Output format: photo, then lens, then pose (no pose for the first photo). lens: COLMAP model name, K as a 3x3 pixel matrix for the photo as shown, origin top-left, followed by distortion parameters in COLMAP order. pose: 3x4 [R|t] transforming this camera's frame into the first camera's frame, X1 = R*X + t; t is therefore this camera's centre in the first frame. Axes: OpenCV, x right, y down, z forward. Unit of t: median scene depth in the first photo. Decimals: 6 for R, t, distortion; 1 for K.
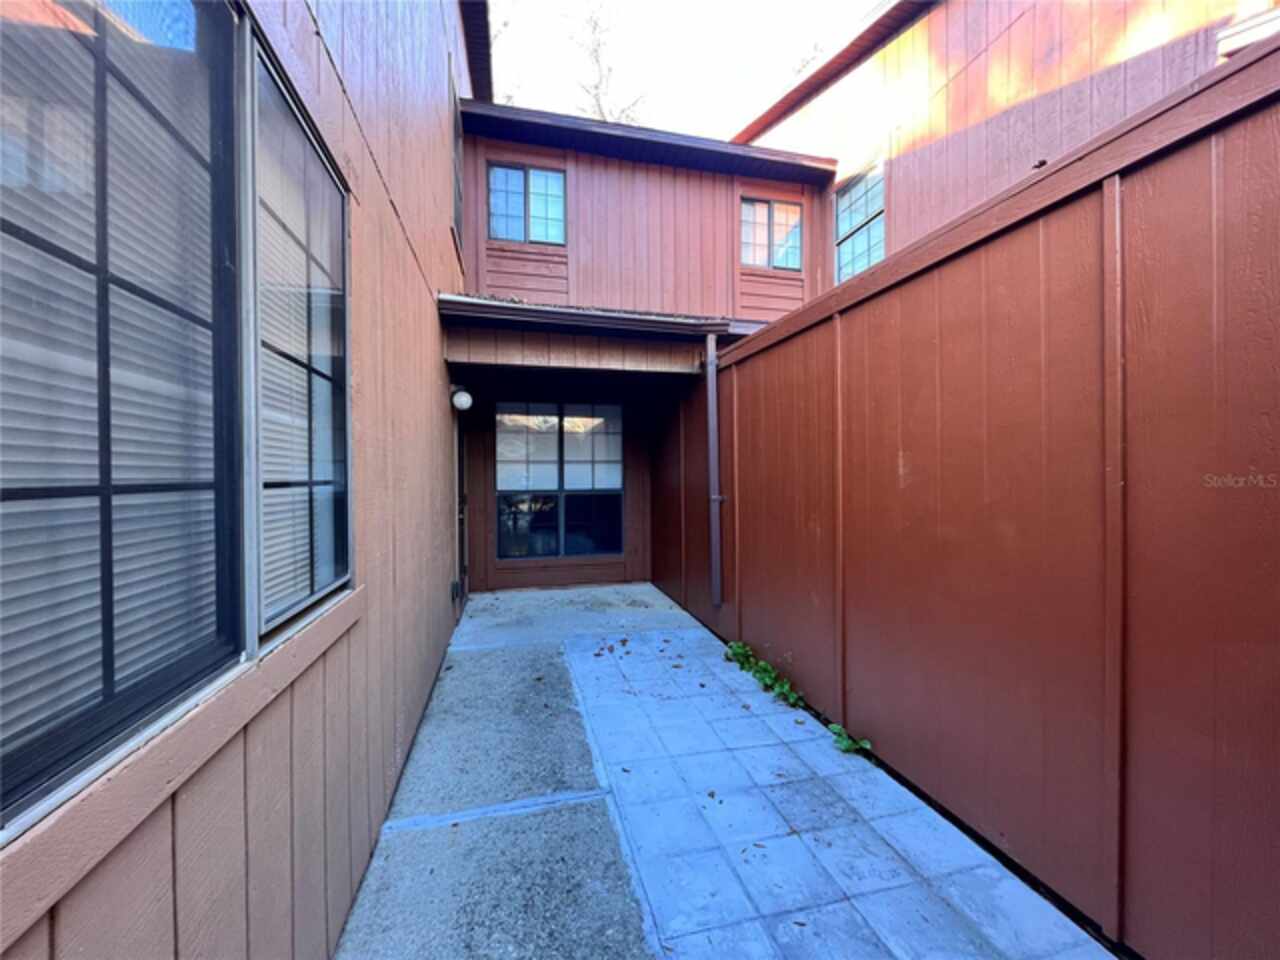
lens RADIAL K [[510.2, 0, 640.1], [0, 510.2, 478.0], [0, 0, 1]] dist [0.000795, -0.000160]
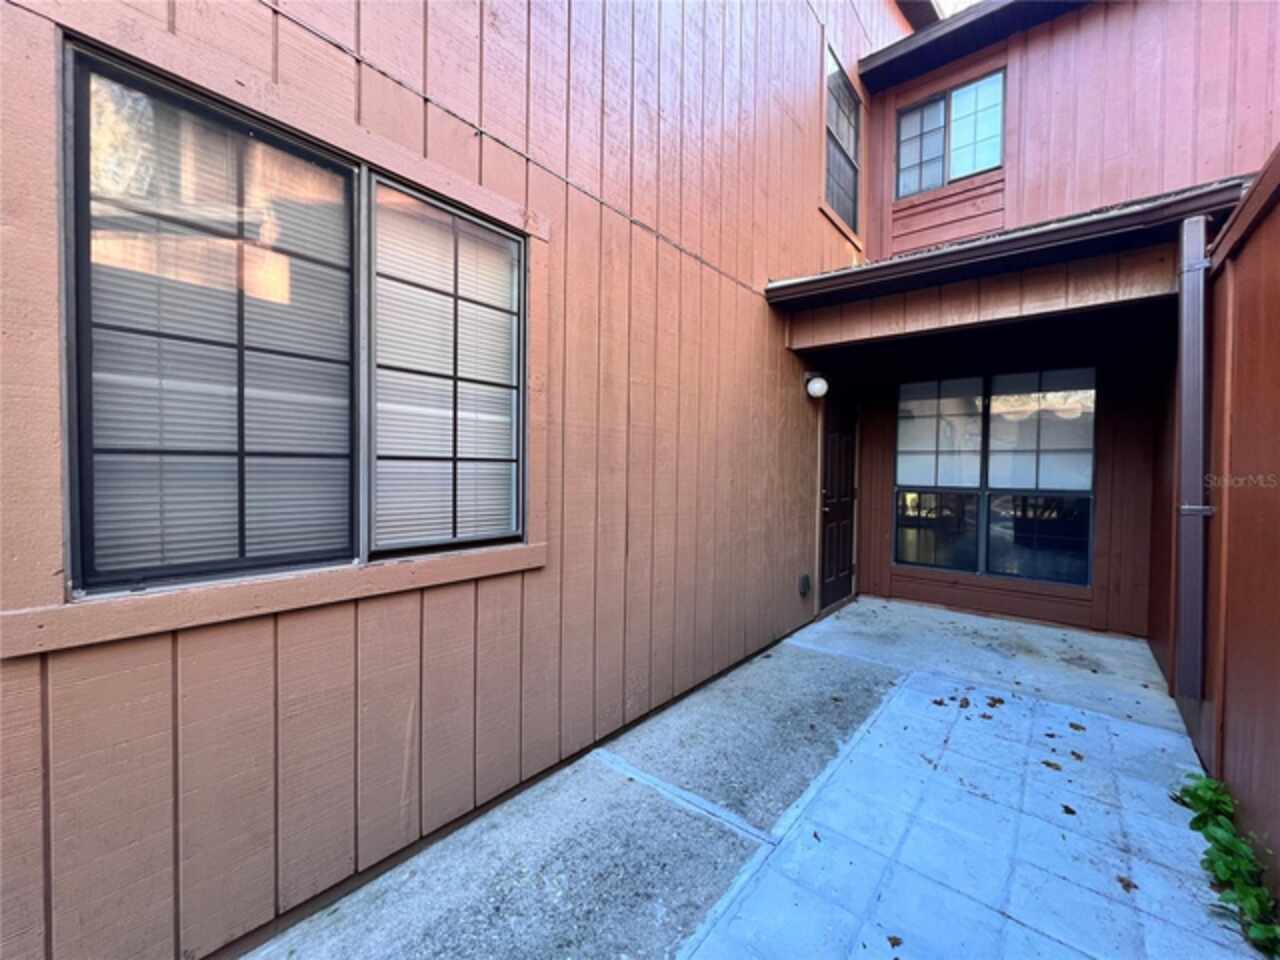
lens RADIAL K [[510.2, 0, 639.1], [0, 510.2, 478.7], [0, 0, 1]] dist [0.000795, -0.000160]
pose [[0.581879, 0.027978, -0.812794, 0.267992], [-0.021490, 0.999588, 0.019023, 0.008544], [0.812991, 0.006398, 0.582241, 0.194904]]
